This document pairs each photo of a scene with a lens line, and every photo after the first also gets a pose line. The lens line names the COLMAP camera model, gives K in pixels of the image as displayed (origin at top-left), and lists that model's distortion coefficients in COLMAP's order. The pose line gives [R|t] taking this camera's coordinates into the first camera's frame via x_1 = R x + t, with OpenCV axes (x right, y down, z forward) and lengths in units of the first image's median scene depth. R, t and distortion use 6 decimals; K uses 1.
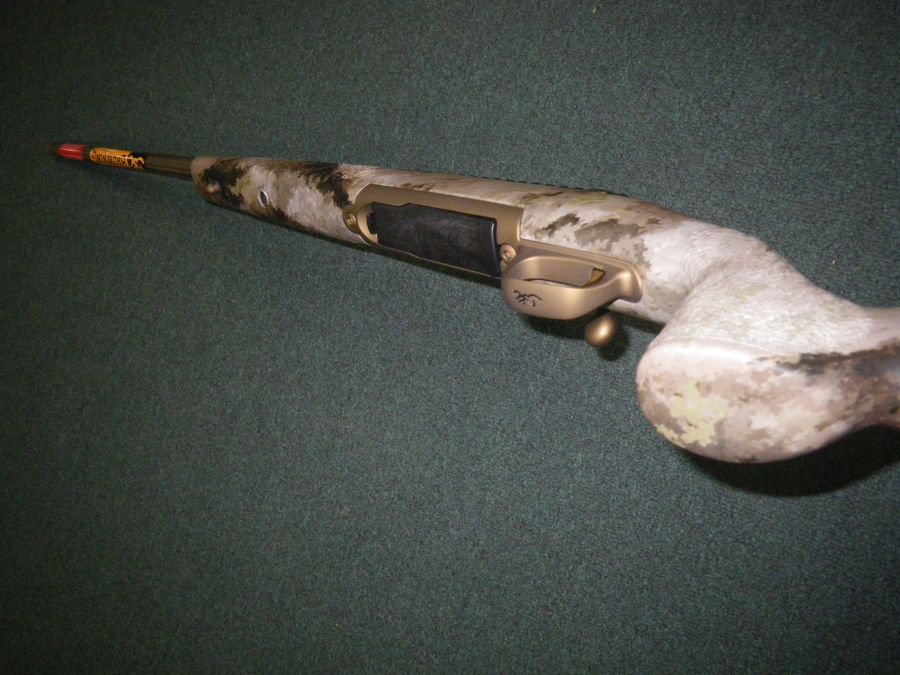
lens RADIAL K [[744.2, 0, 465.2], [0, 744.2, 334.3], [0, 0, 1]] dist [-0.168476, 0.115080]
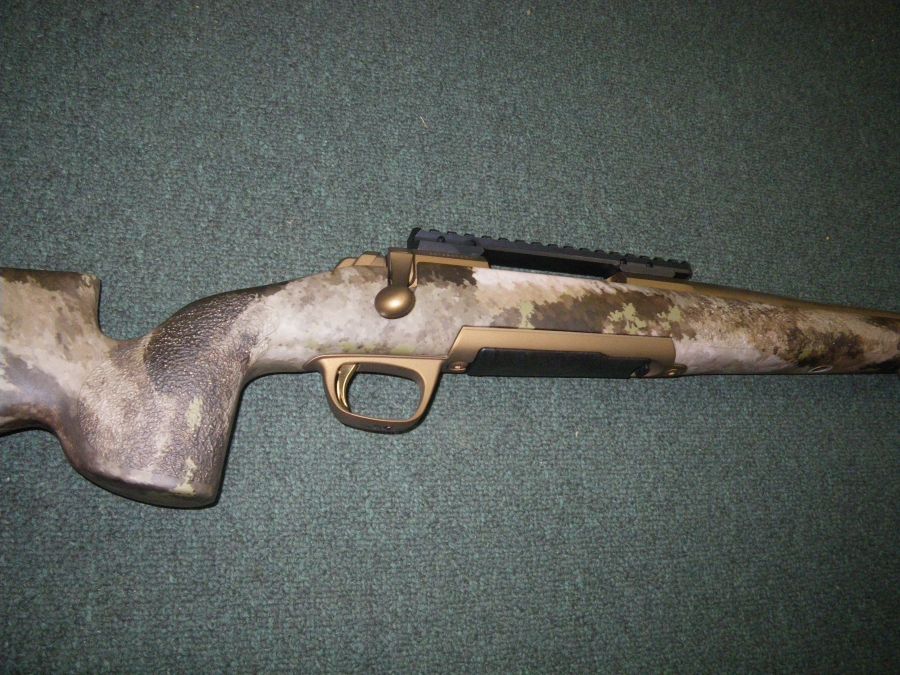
lens RADIAL K [[744.2, 0, 465.2], [0, 744.2, 334.3], [0, 0, 1]] dist [-0.168476, 0.115080]
pose [[0.621361, -0.114777, 0.775072, -0.689039], [0.282879, 0.955355, -0.085305, -0.018065], [-0.730677, 0.272257, 0.626088, 0.689882]]
